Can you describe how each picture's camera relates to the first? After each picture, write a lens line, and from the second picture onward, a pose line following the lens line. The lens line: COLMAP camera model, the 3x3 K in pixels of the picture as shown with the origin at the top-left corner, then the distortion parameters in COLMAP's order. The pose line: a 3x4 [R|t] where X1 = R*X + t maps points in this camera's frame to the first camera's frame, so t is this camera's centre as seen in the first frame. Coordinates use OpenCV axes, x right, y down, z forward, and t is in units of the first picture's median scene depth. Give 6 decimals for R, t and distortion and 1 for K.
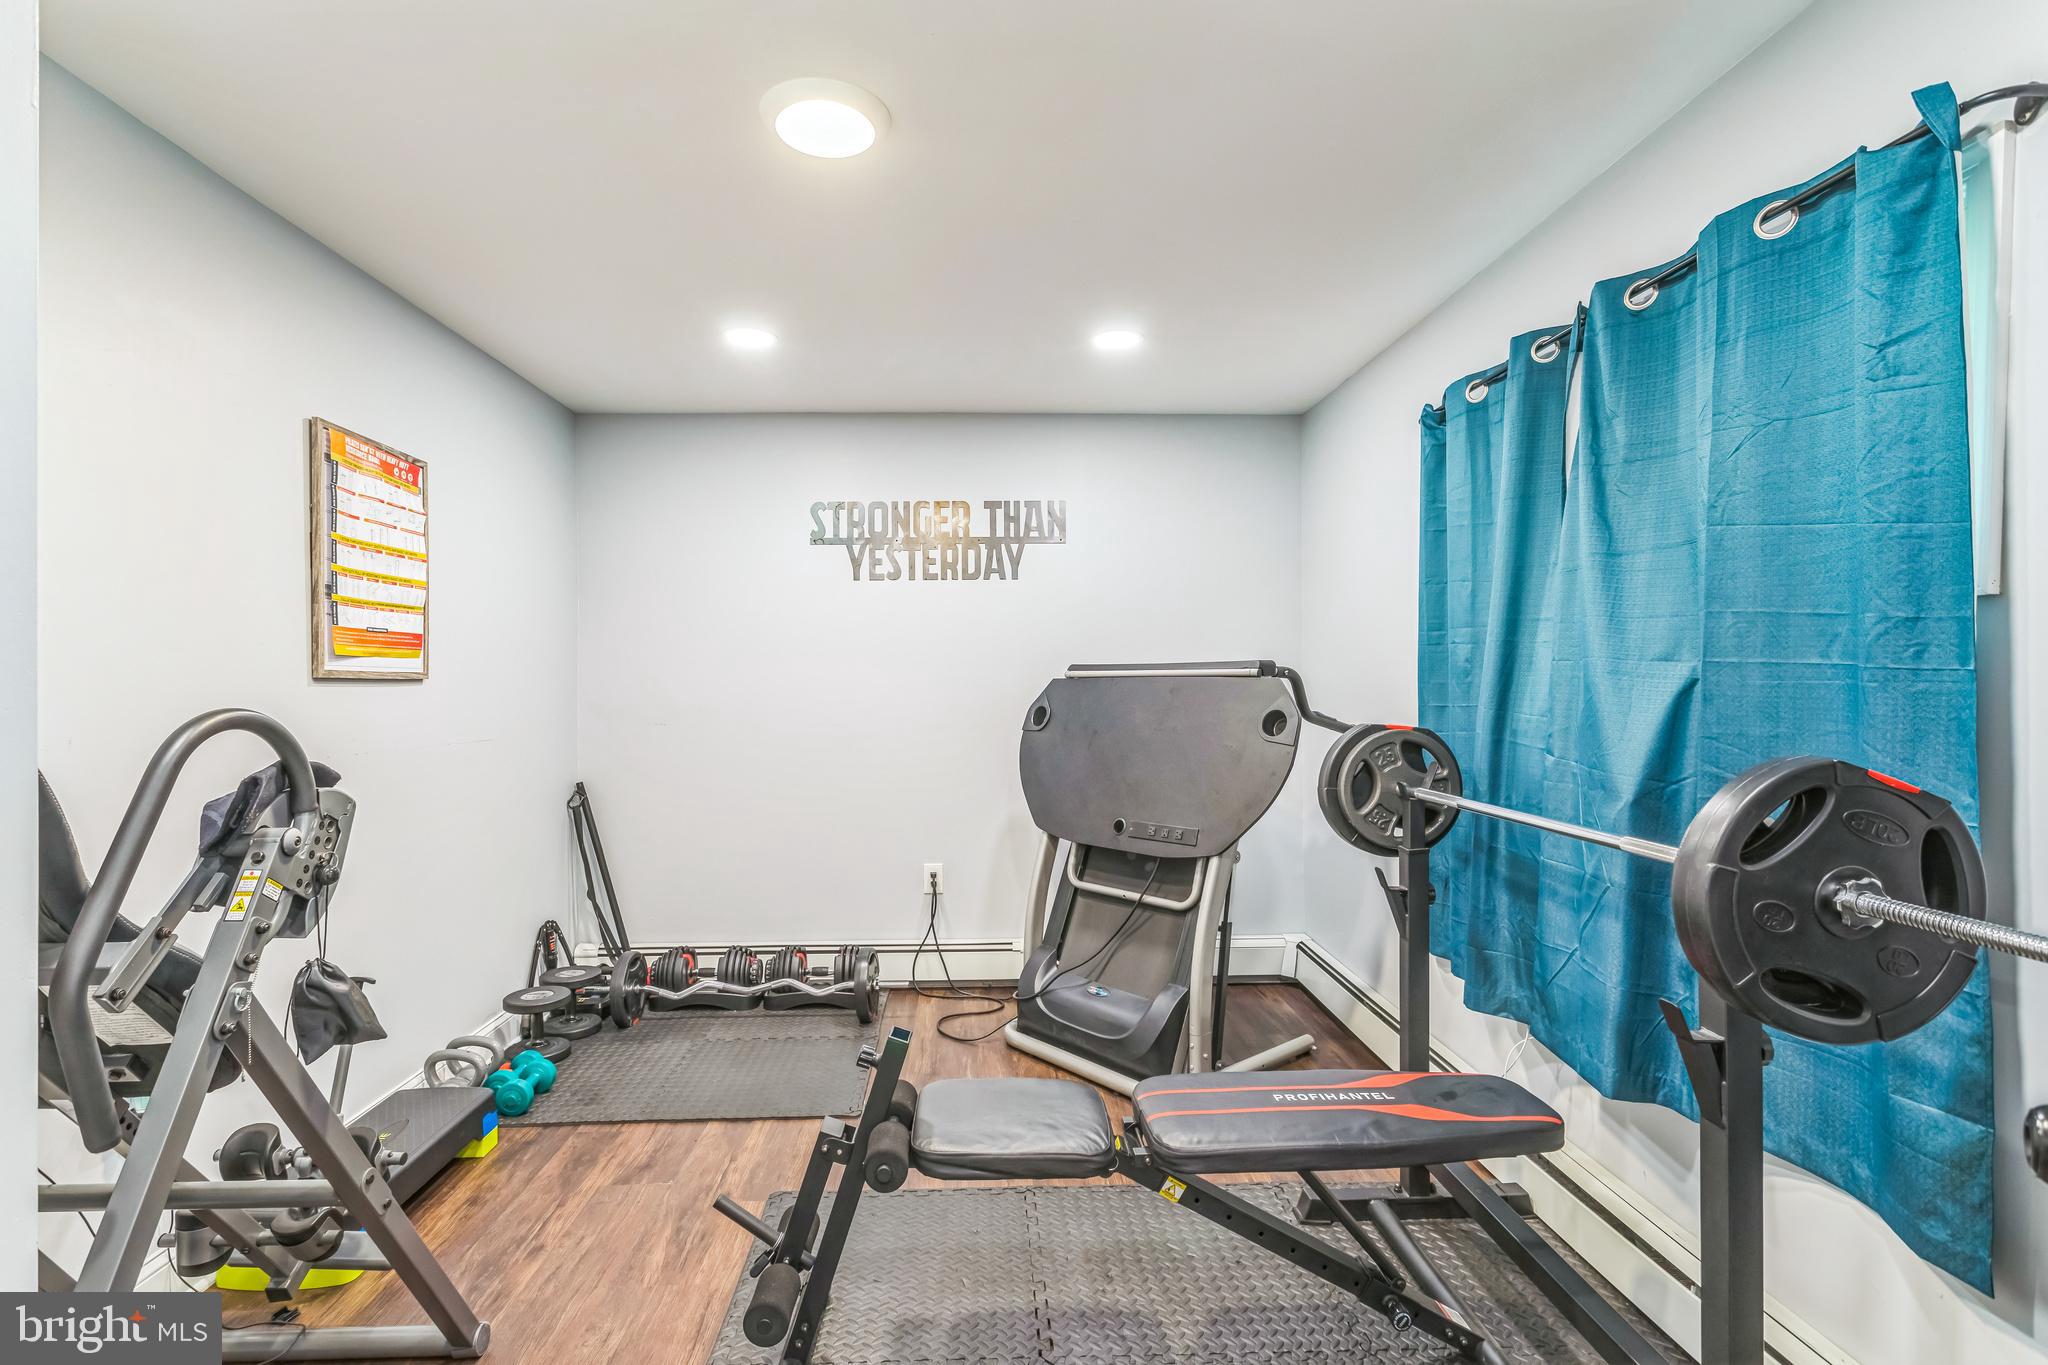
lens RADIAL K [[974.9, 0, 1023.0], [0, 974.9, 687.1], [0, 0, 1]] dist [-0.001055, 0.001815]
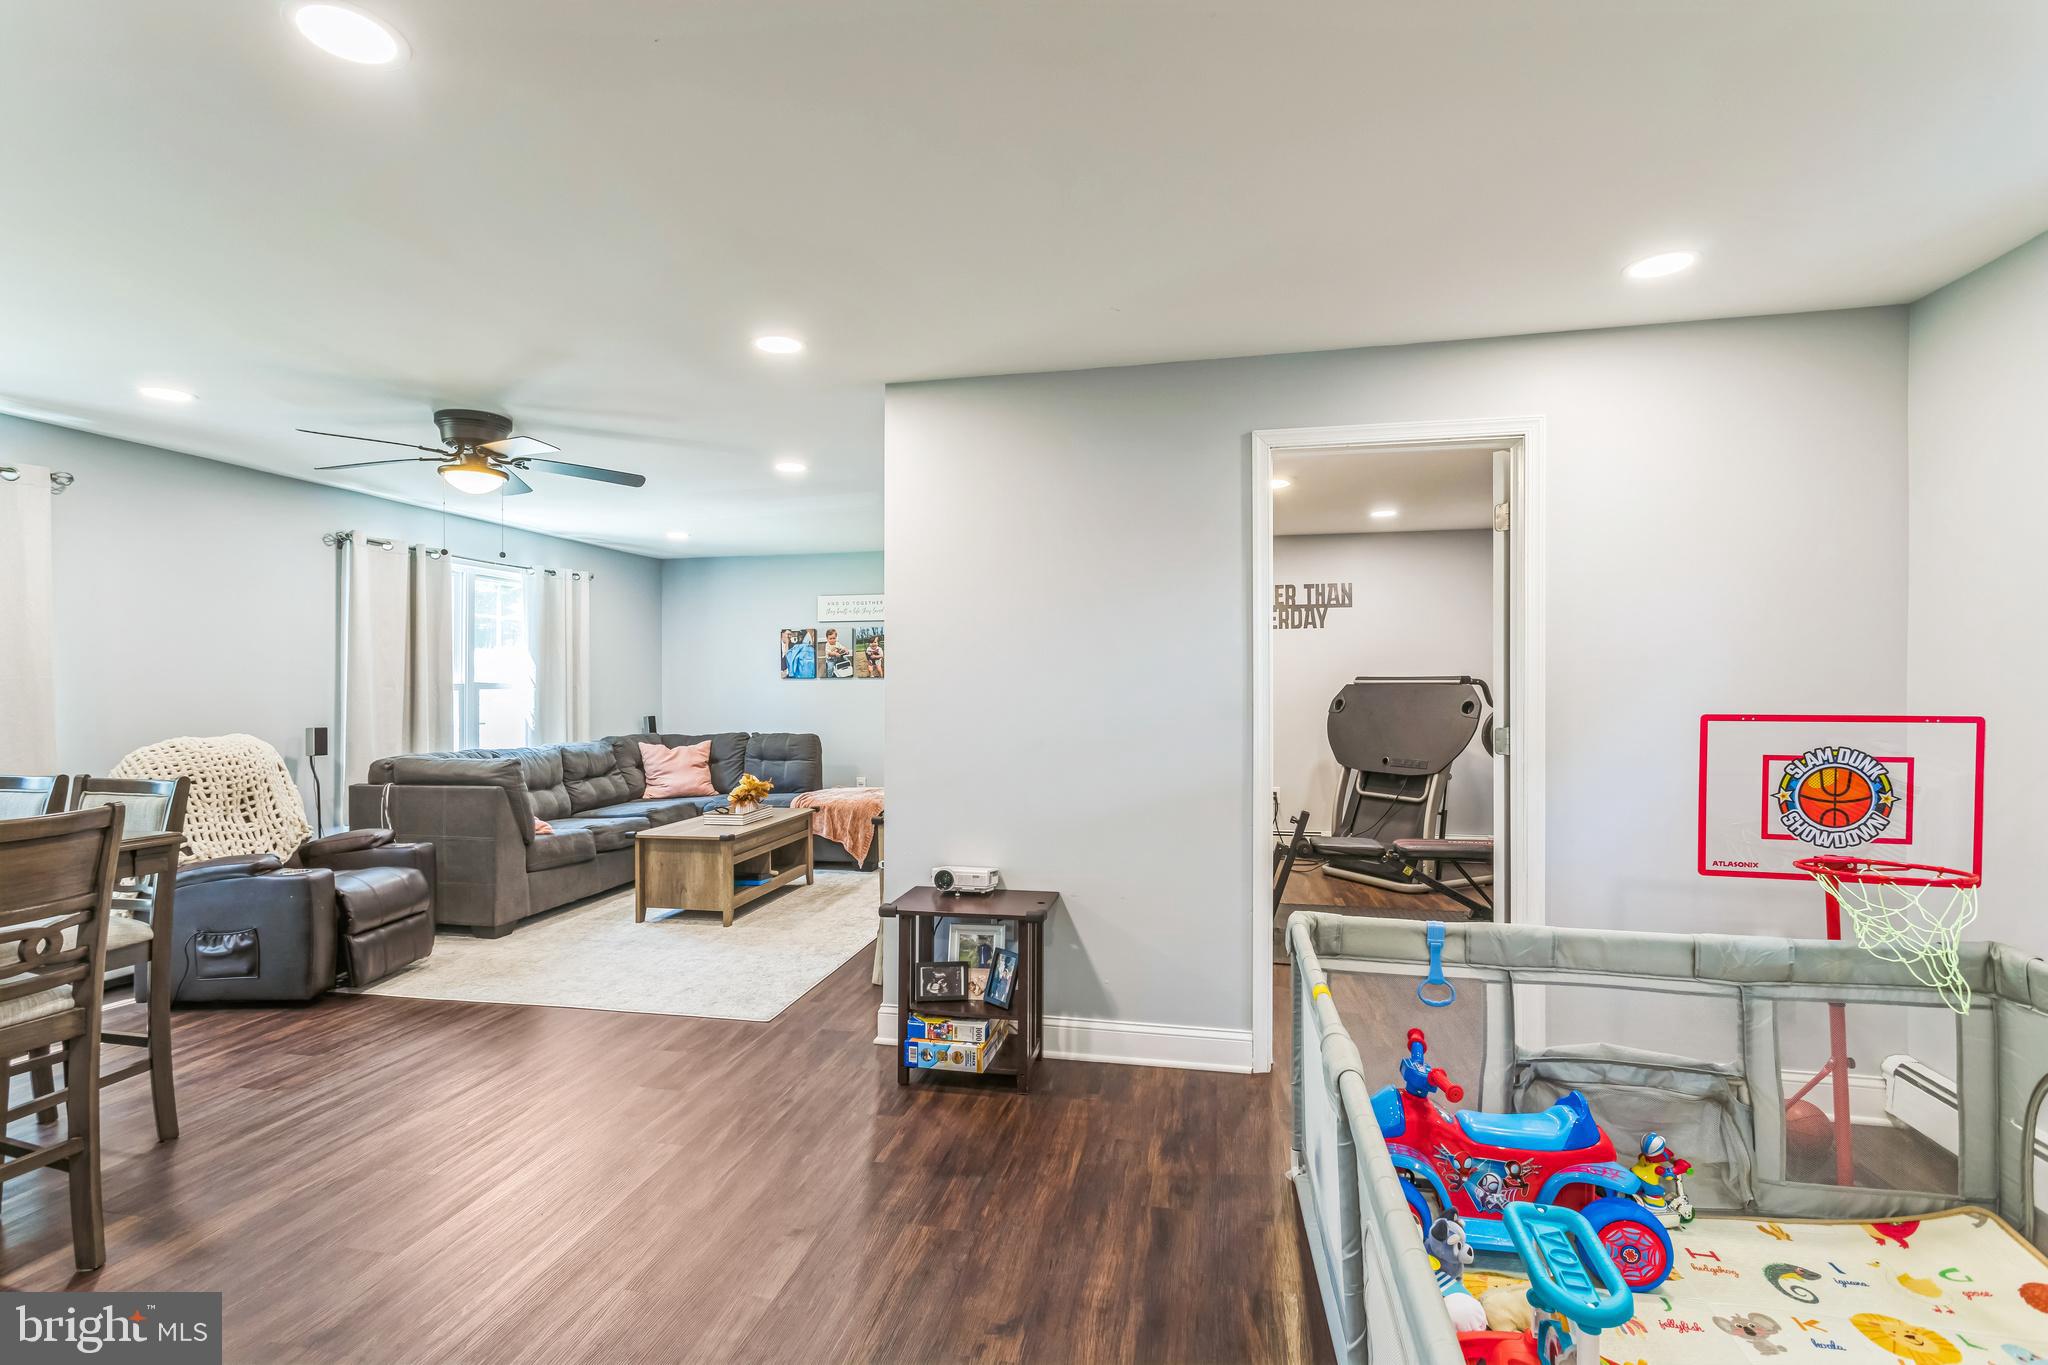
lens RADIAL K [[974.9, 0, 1021.0], [0, 974.9, 681.1], [0, 0, 1]] dist [-0.001055, 0.001815]
pose [[0.967623, -0.001497, -0.252394, -0.106416], [0.000348, 0.999989, -0.004597, -0.007027], [0.252399, 0.004361, 0.967614, -0.998553]]
